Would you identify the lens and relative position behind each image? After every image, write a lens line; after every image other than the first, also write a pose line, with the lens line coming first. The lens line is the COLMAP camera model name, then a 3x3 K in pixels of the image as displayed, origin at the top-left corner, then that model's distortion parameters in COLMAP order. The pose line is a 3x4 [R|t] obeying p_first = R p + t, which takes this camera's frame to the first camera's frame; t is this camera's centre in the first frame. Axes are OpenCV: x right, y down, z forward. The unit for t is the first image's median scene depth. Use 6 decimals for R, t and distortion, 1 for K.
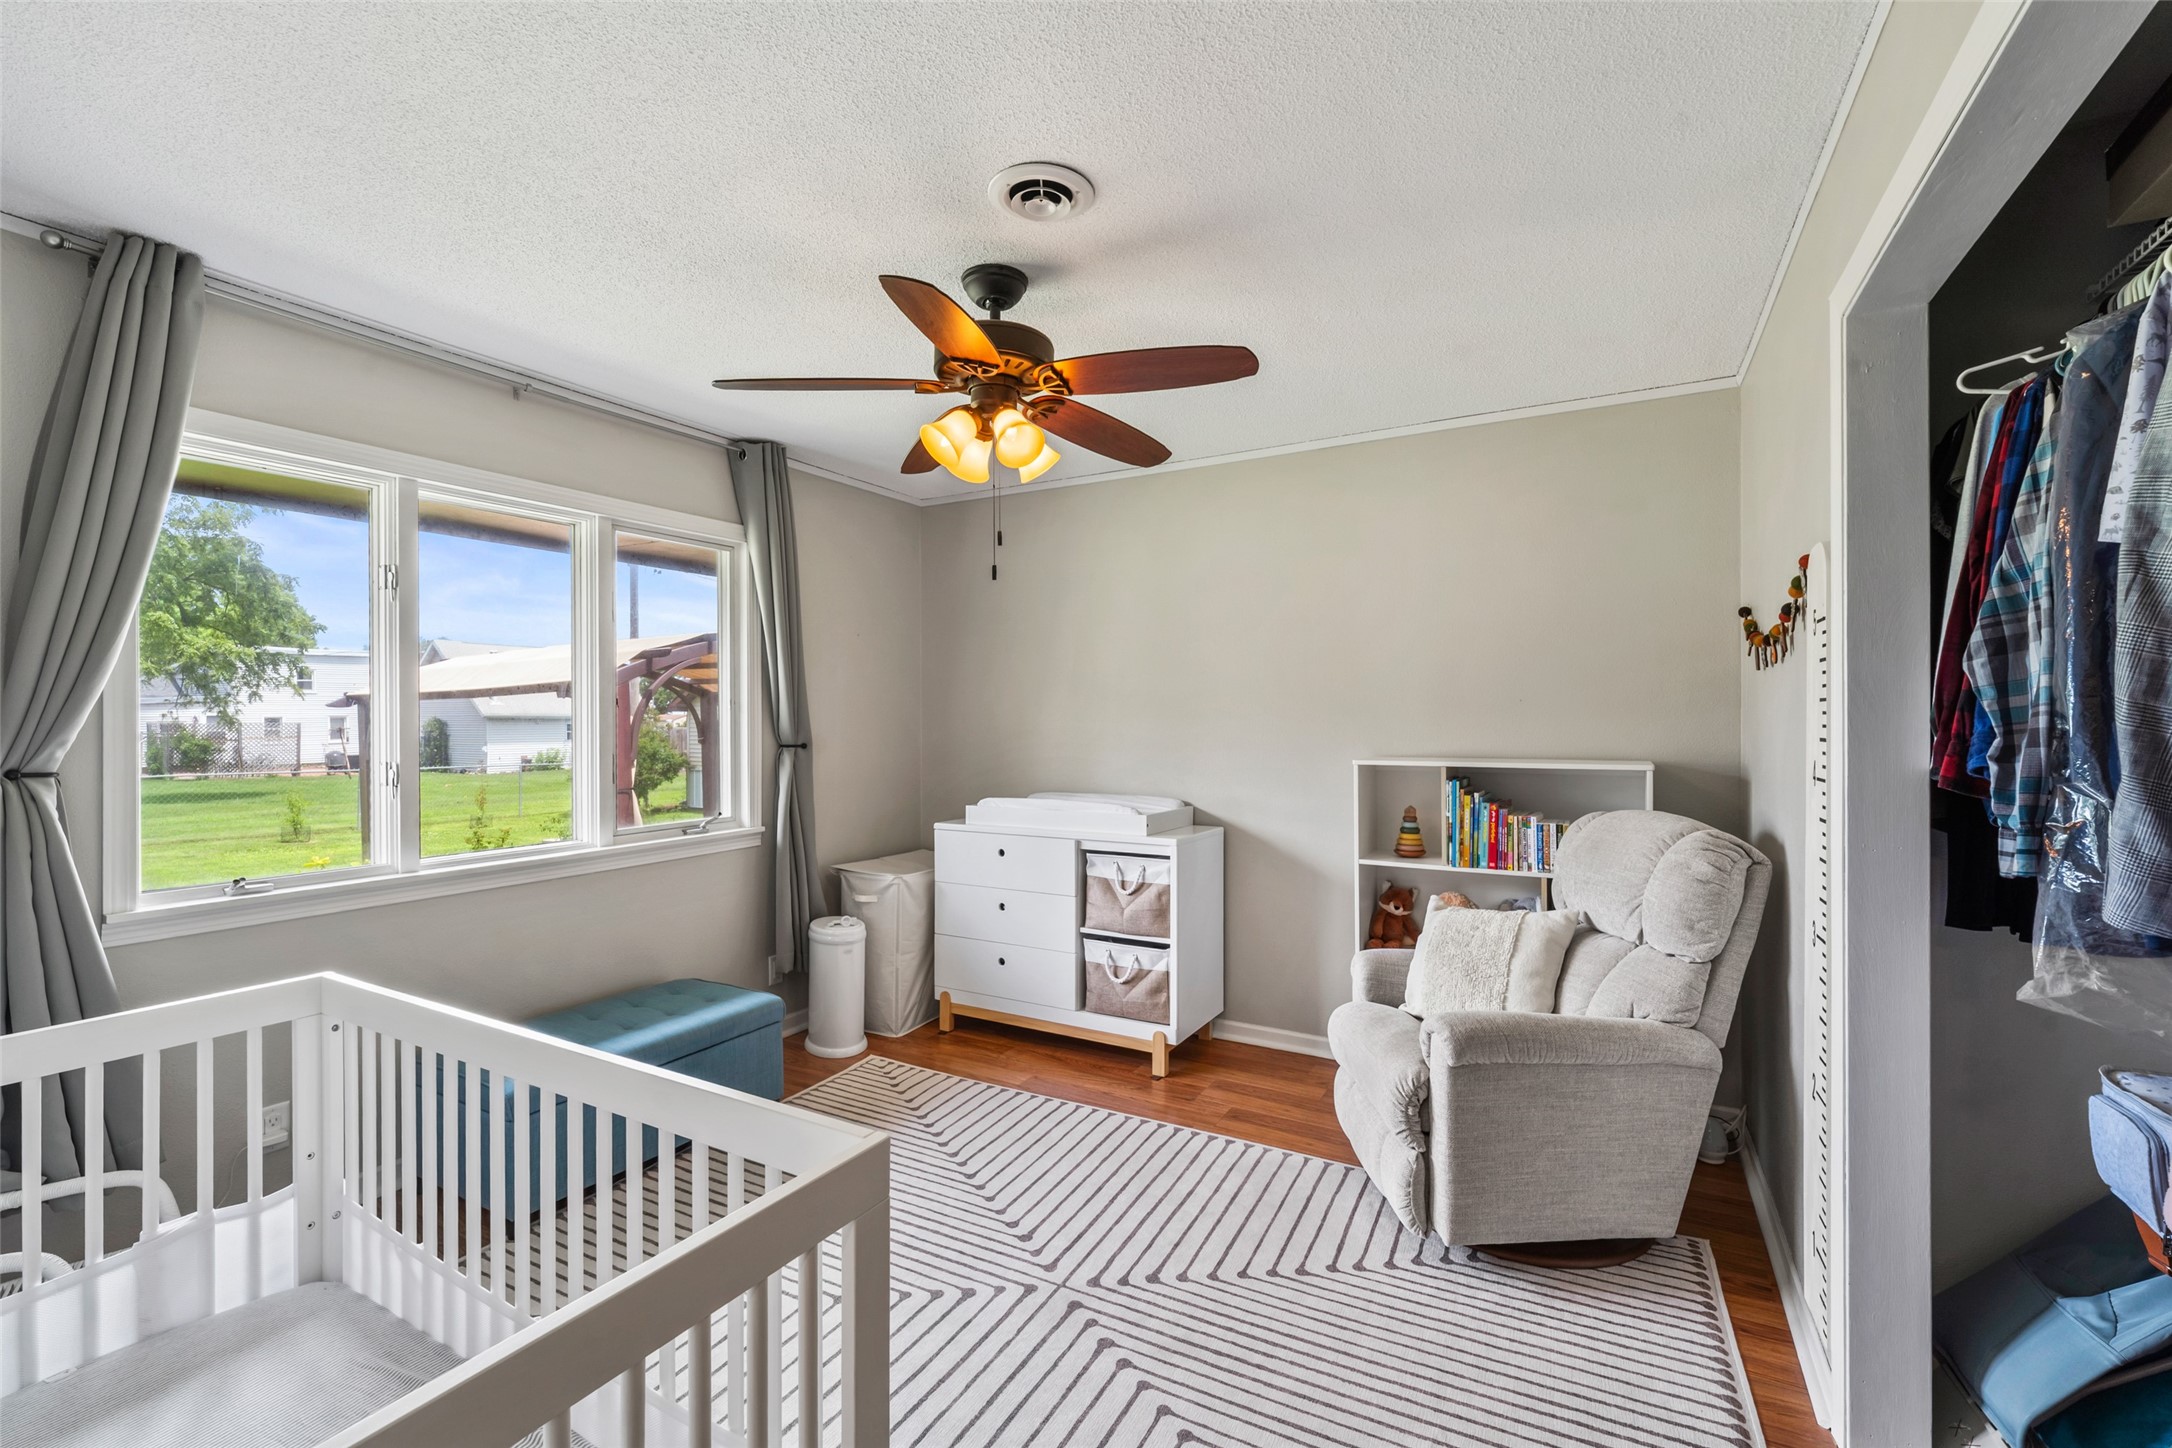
lens RADIAL K [[933.8, 0, 1097.7], [0, 933.8, 711.4], [0, 0, 1]] dist [0.010265, -0.009908]
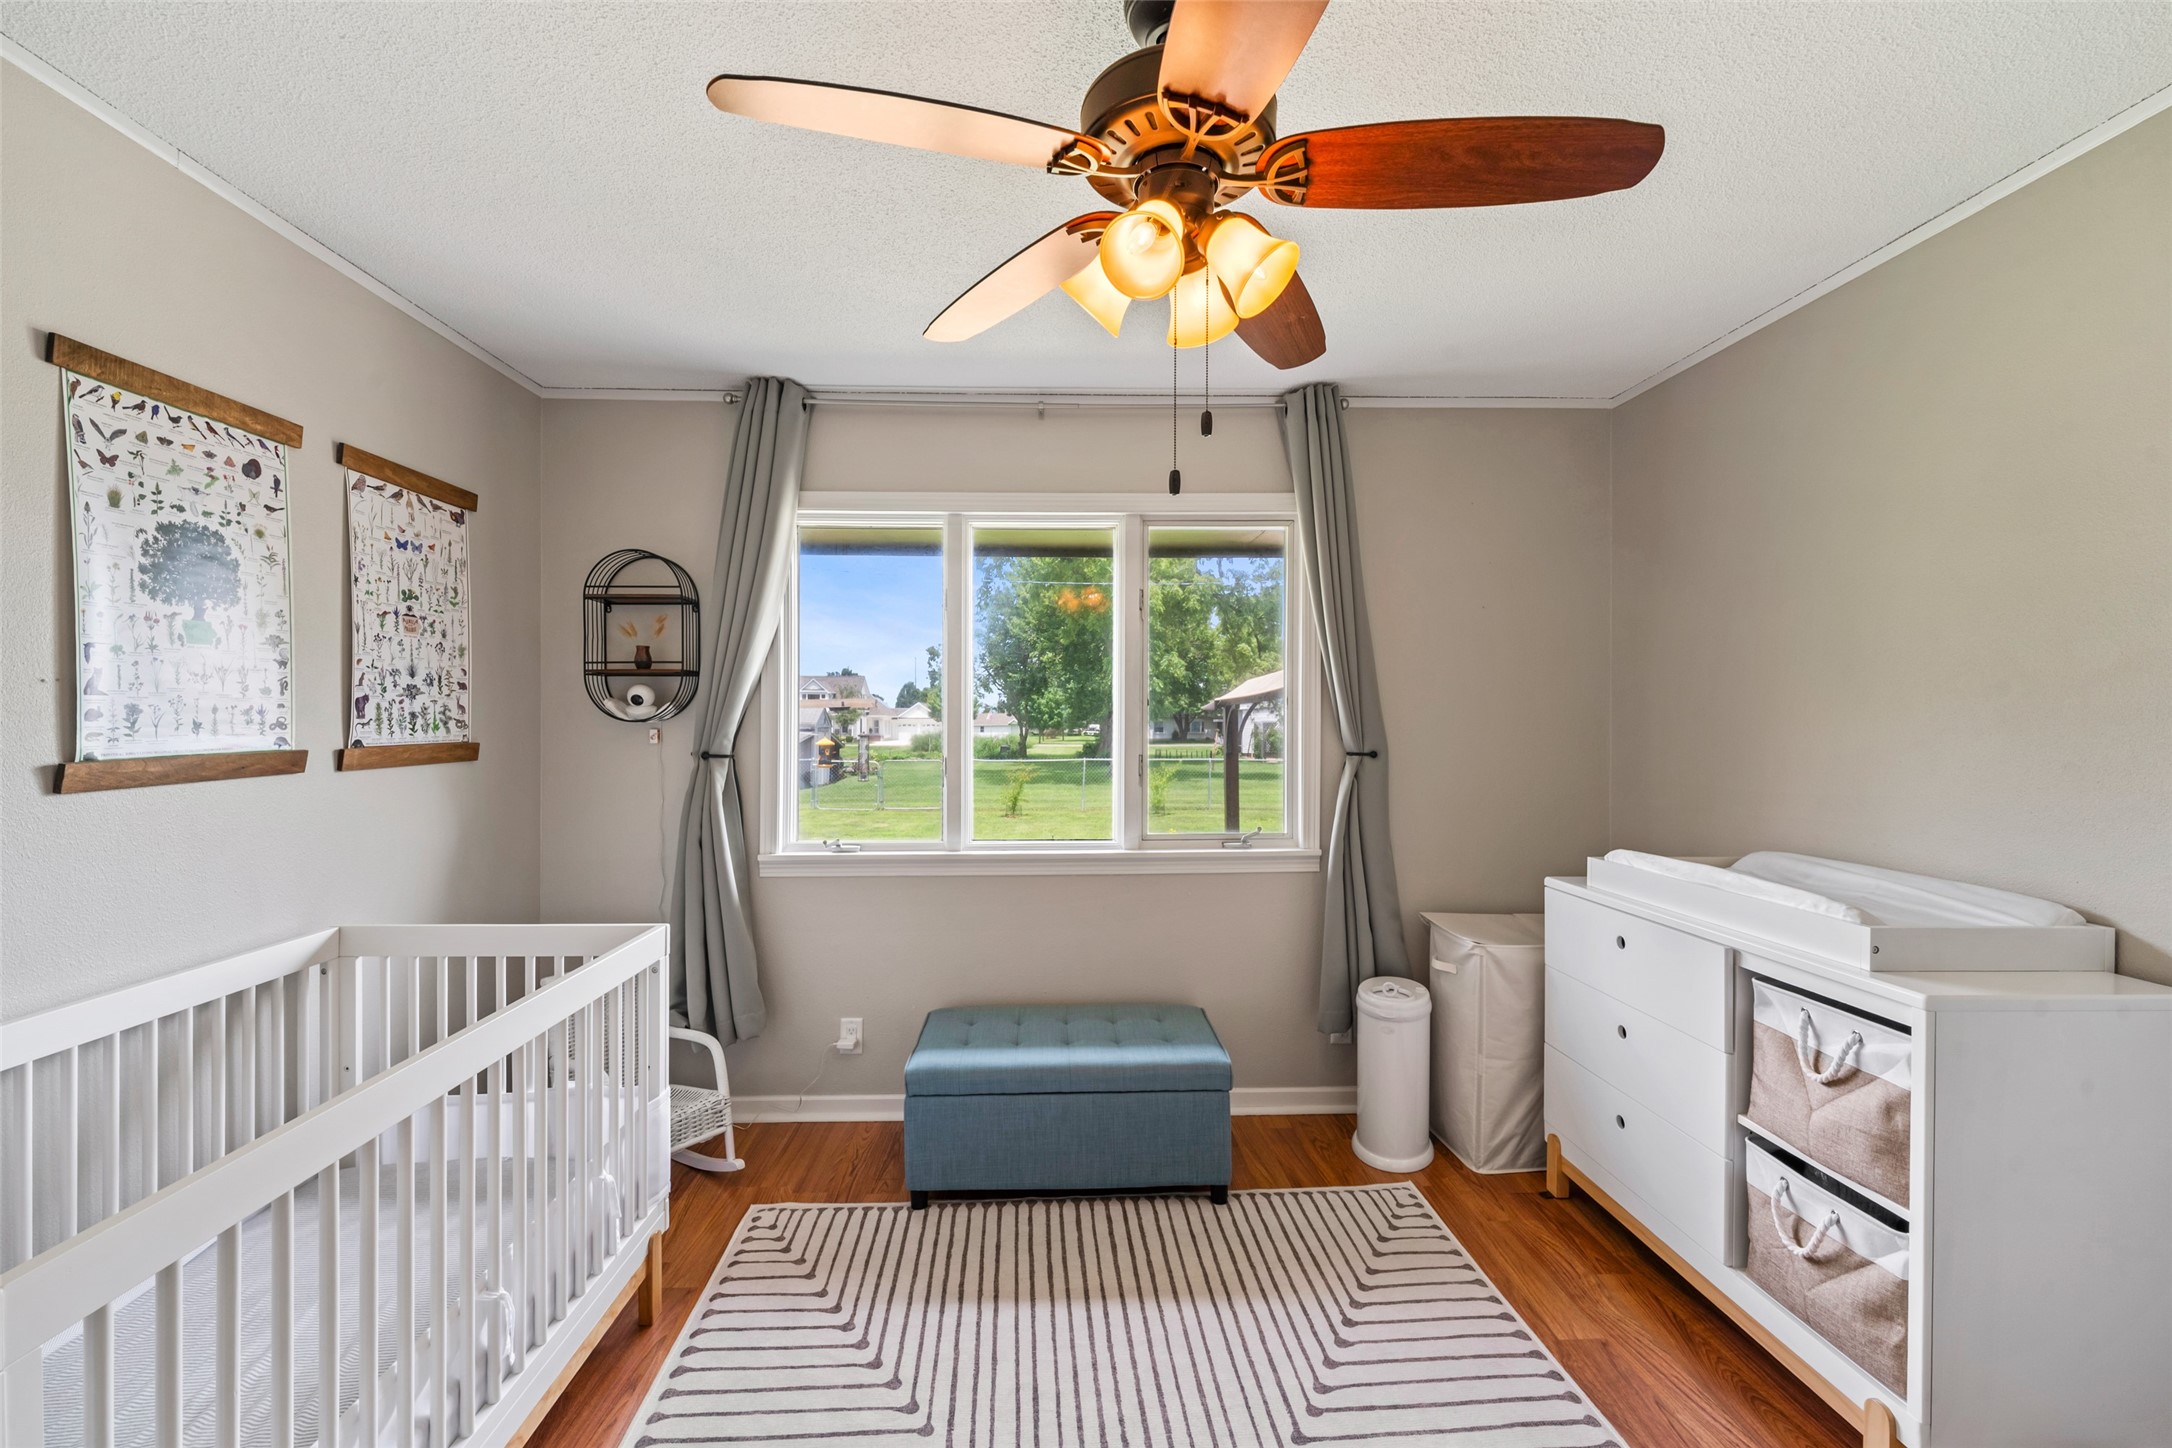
lens RADIAL K [[916.0, 0, 1087.9], [0, 916.0, 716.7], [0, 0, 1]] dist [-0.003288, -0.000778]
pose [[0.503808, -0.000845, -0.863815, 0.246963], [0.004225, 0.999990, 0.001486, 0.002518], [0.863805, -0.004398, 0.503807, 0.422572]]
